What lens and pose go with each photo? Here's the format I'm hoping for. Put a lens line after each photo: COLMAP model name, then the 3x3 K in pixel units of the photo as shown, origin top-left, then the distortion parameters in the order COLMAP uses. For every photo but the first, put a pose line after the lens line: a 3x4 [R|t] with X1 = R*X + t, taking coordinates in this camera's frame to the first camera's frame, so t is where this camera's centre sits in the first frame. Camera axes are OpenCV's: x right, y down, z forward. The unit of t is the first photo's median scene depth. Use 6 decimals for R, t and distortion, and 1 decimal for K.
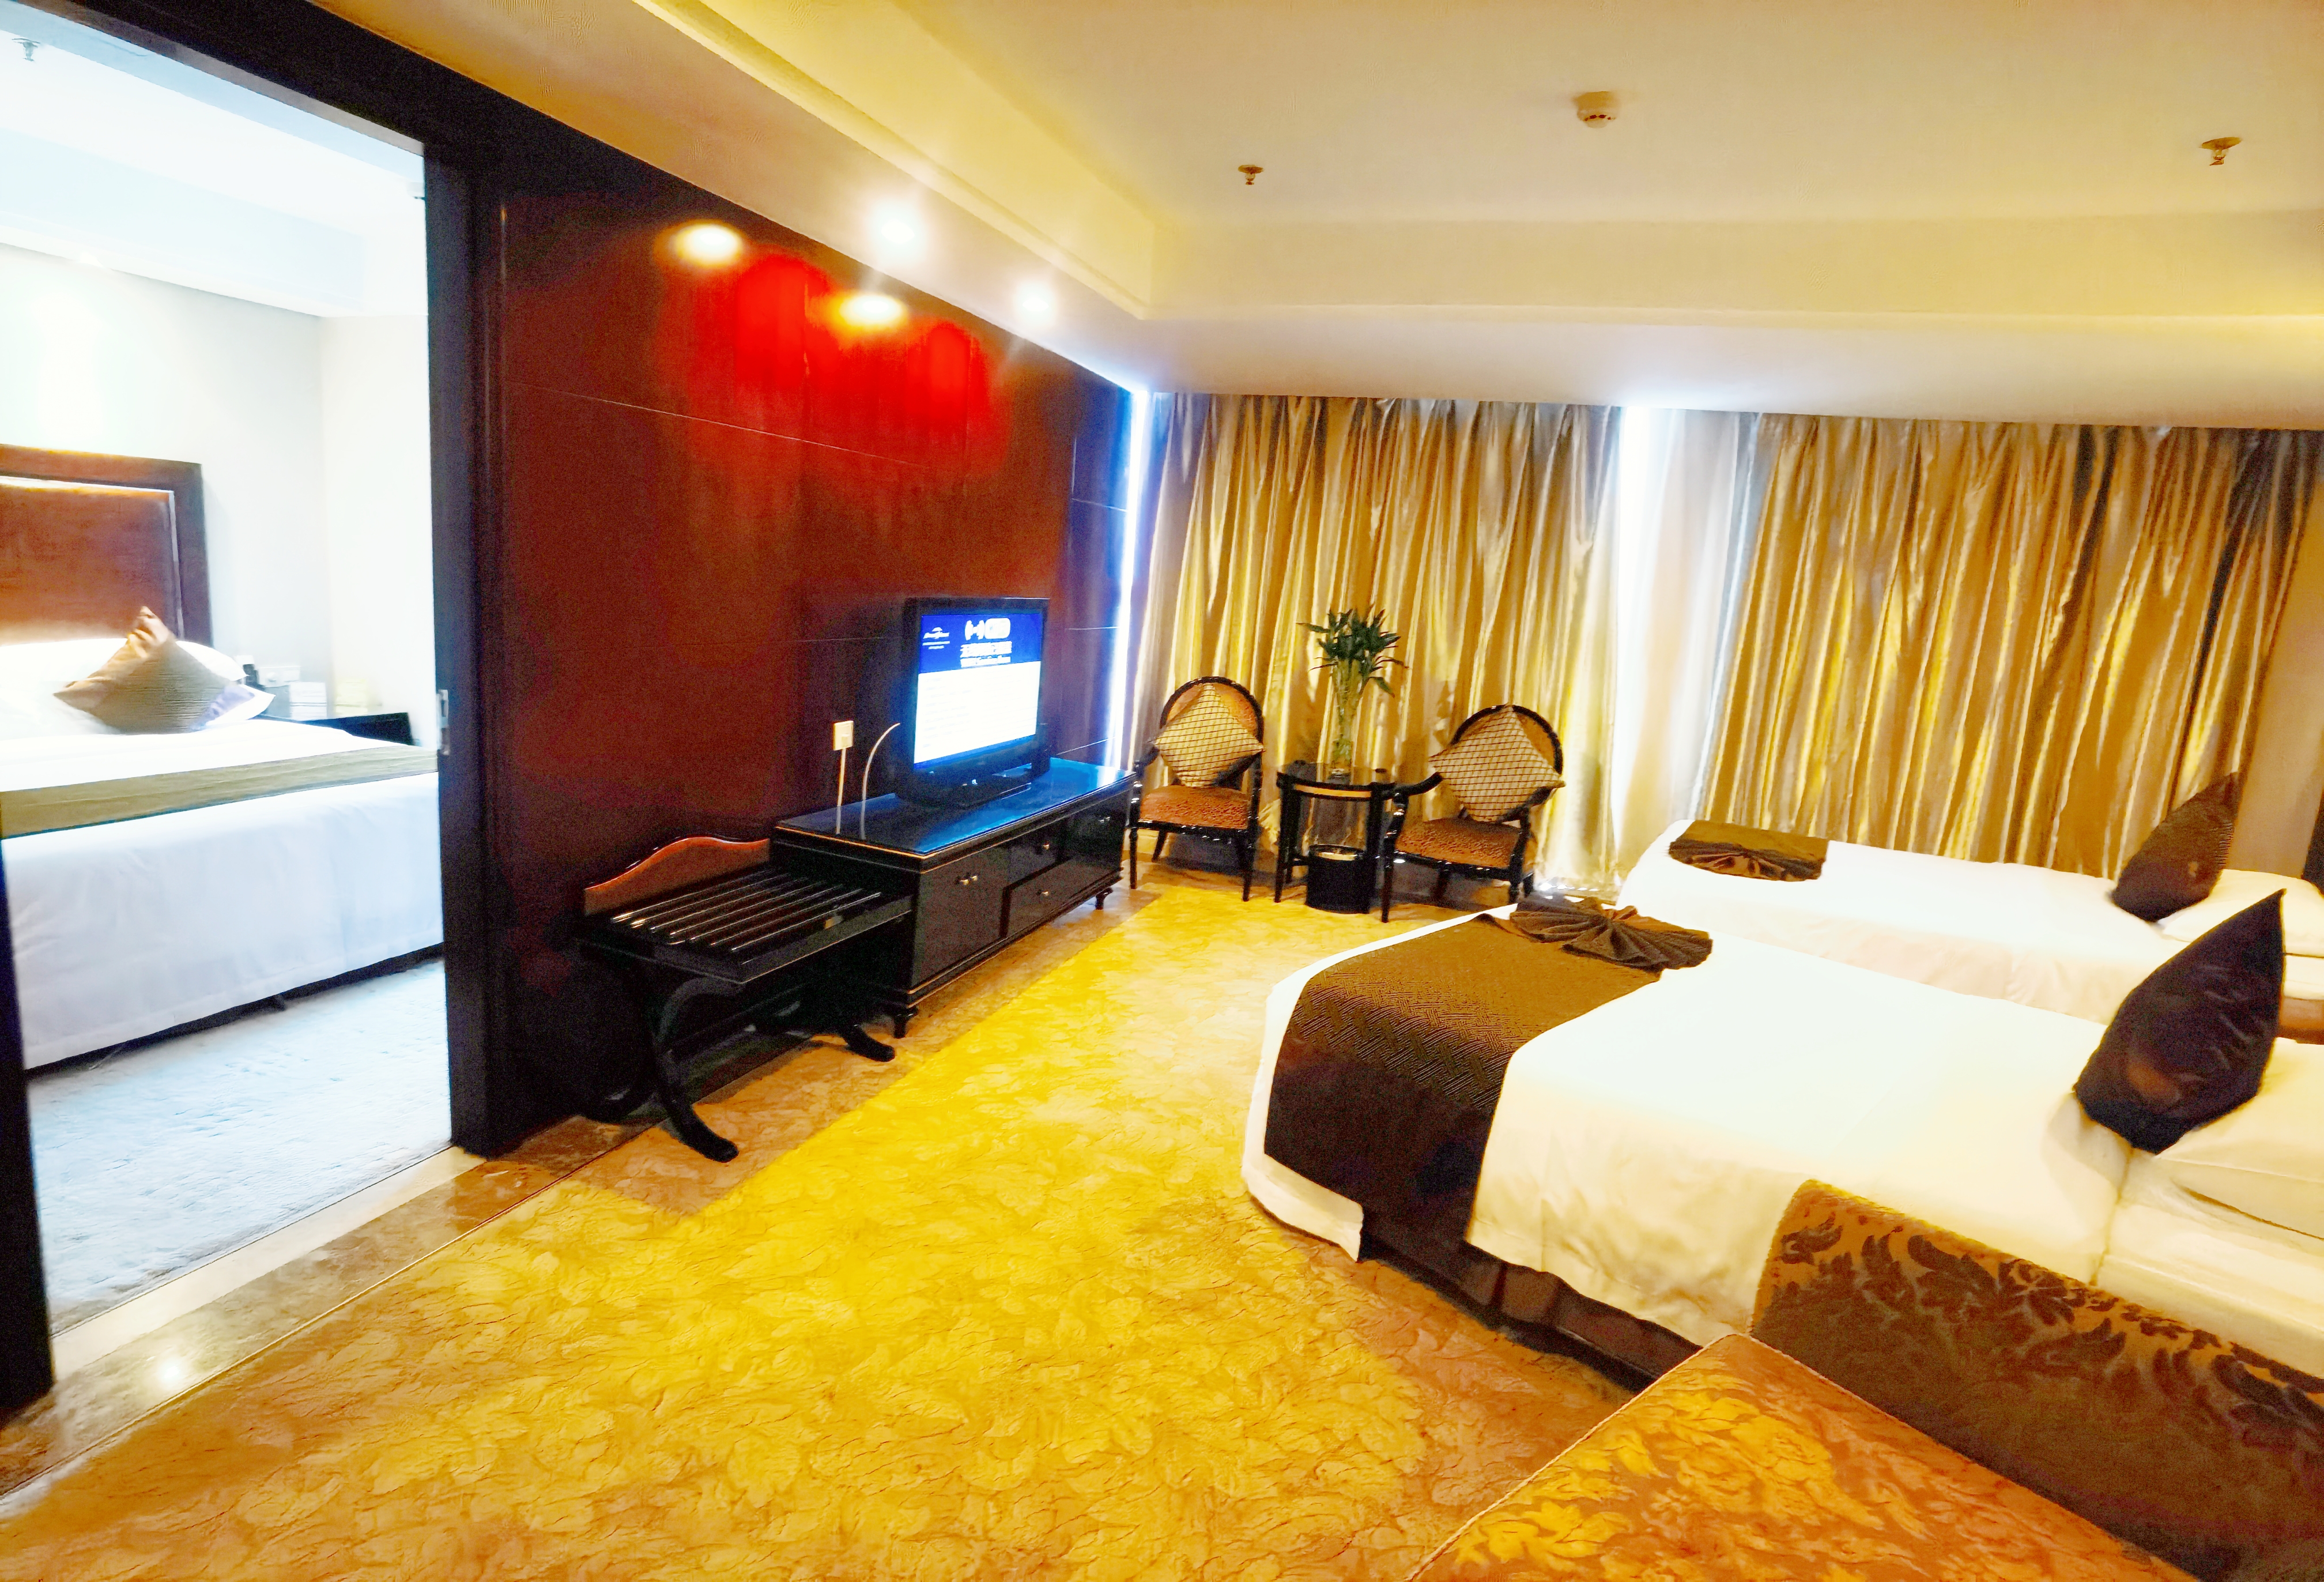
lens RADIAL K [[1187.3, 0, 1157.0], [0, 1187.3, 814.0], [0, 0, 1]] dist [-0.055255, 0.030079]
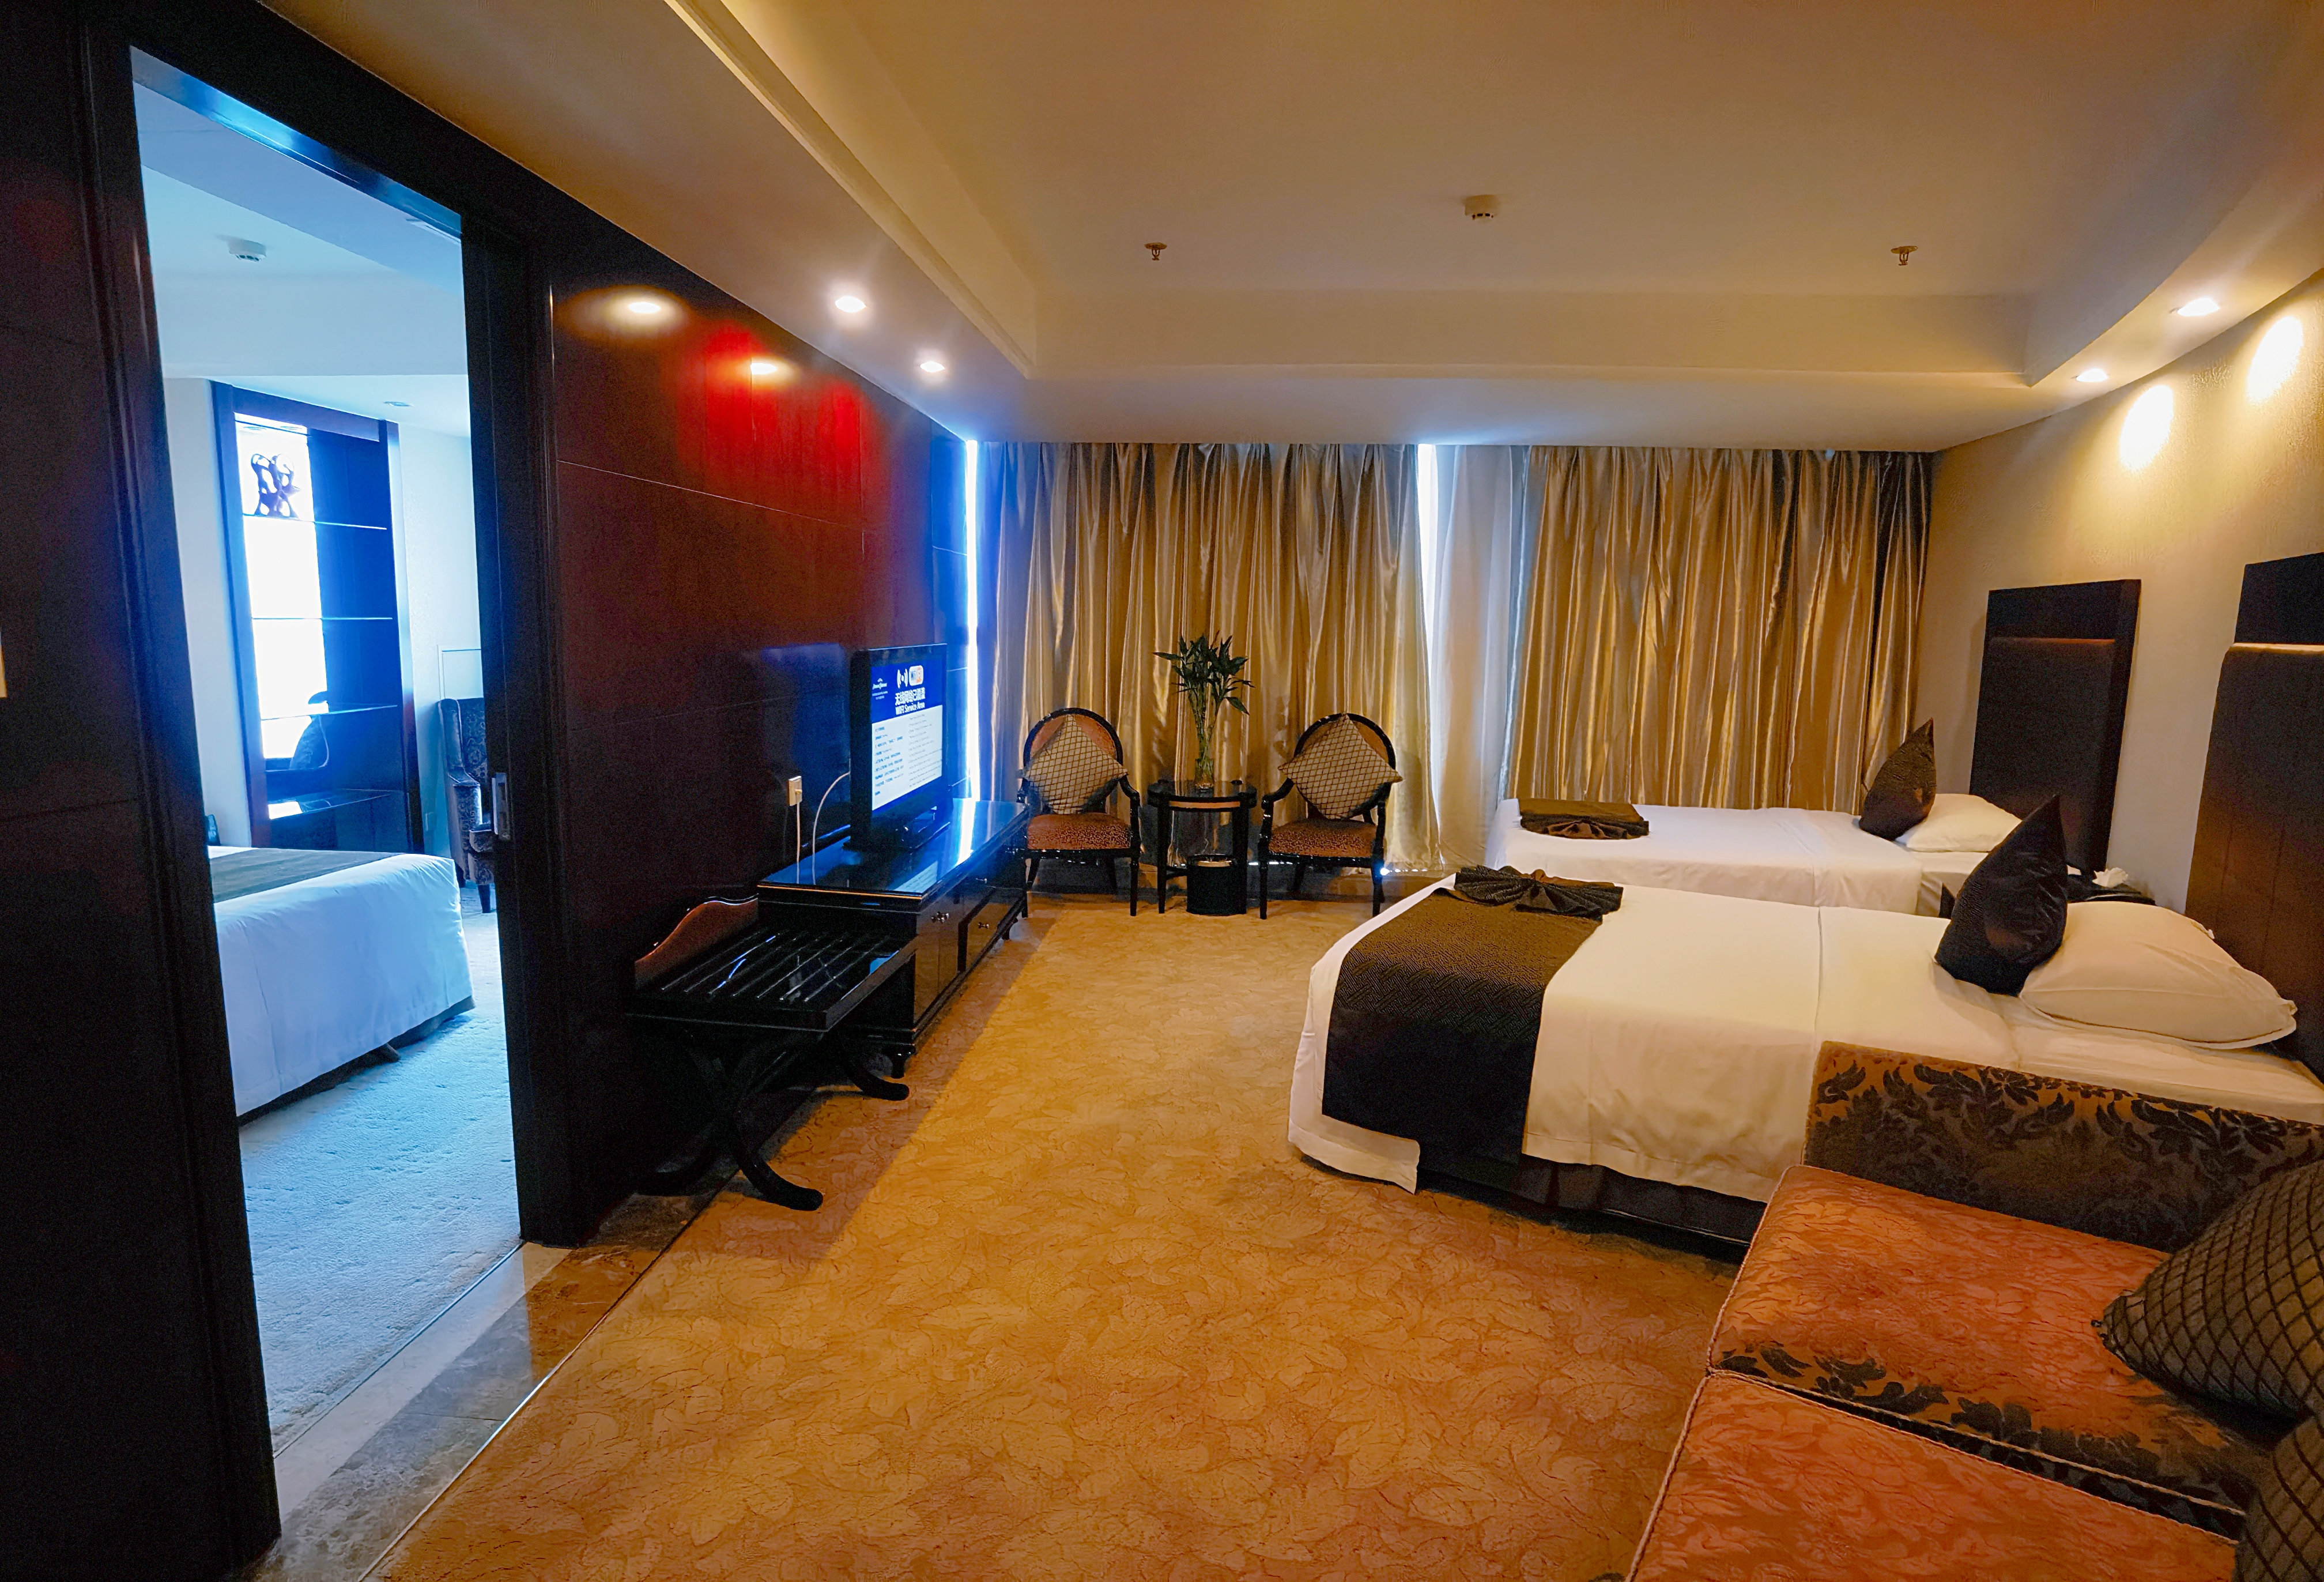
lens RADIAL K [[1187.3, 0, 1157.0], [0, 1187.3, 814.0], [0, 0, 1]] dist [-0.055255, 0.030079]
pose [[0.967244, -0.097090, 0.234549, -0.265778], [0.103025, 0.994592, -0.013153, -0.001626], [-0.232004, 0.036887, 0.972015, -0.069867]]
